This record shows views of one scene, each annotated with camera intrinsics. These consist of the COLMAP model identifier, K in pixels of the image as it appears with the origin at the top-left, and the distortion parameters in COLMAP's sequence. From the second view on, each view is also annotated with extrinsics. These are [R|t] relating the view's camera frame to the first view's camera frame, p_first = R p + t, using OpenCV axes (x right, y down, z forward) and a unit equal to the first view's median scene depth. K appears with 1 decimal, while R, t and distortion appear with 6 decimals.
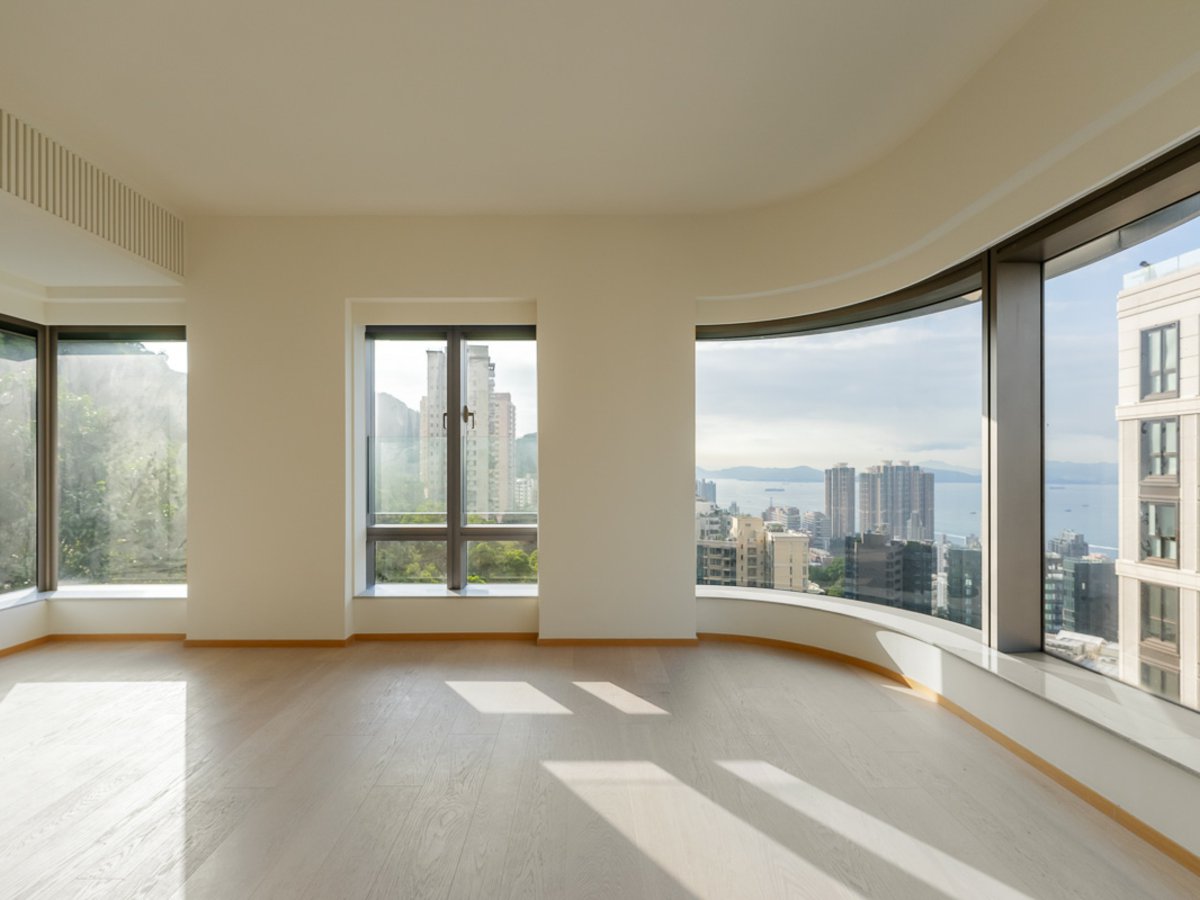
lens RADIAL K [[545.5, 0, 592.5], [0, 545.5, 470.1], [0, 0, 1]] dist [0.007705, -0.000001]
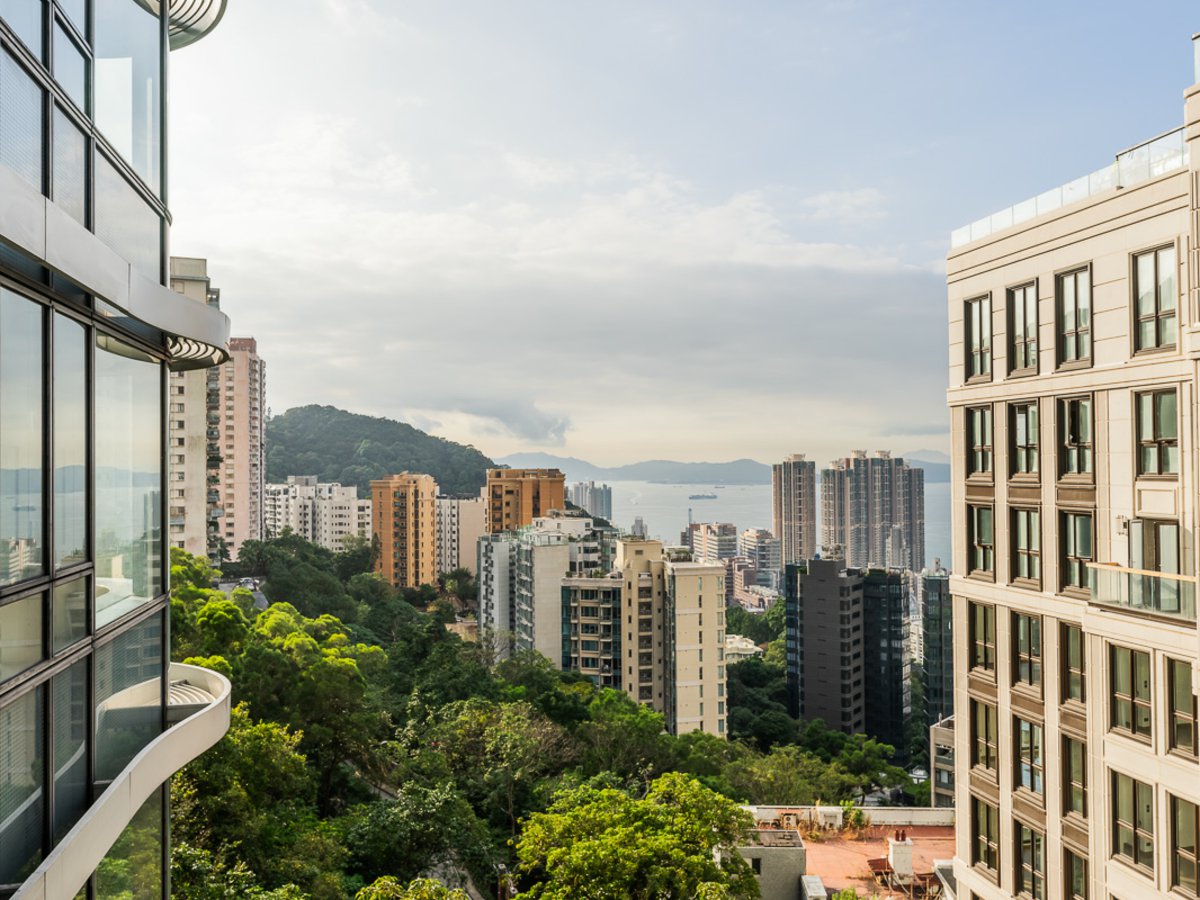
lens RADIAL K [[890.5, 0, 600.0], [0, 890.5, 450.0], [0, 0, 1]] dist [0.005257, 0.000469]
pose [[0.977382, -0.004538, 0.211432, 0.169000], [0.008785, 0.999778, -0.019154, -0.003956], [-0.211298, 0.020579, 0.977205, -0.205914]]
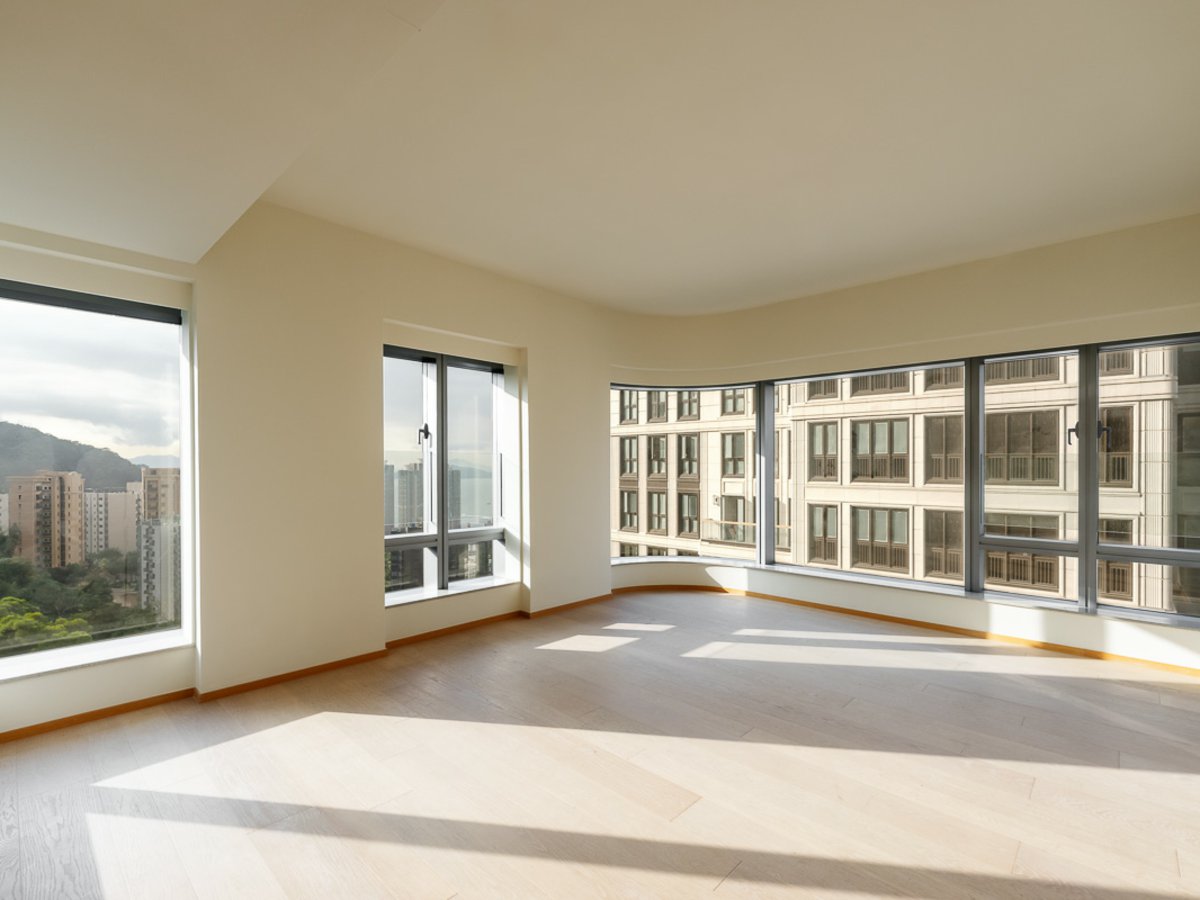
lens RADIAL K [[545.5, 0, 592.5], [0, 545.5, 470.1], [0, 0, 1]] dist [0.007705, -0.000001]
pose [[0.700146, -0.001376, 0.713999, -0.132169], [-0.002243, 0.999989, 0.004126, -0.004807], [-0.713996, -0.004490, 0.700135, 0.000016]]
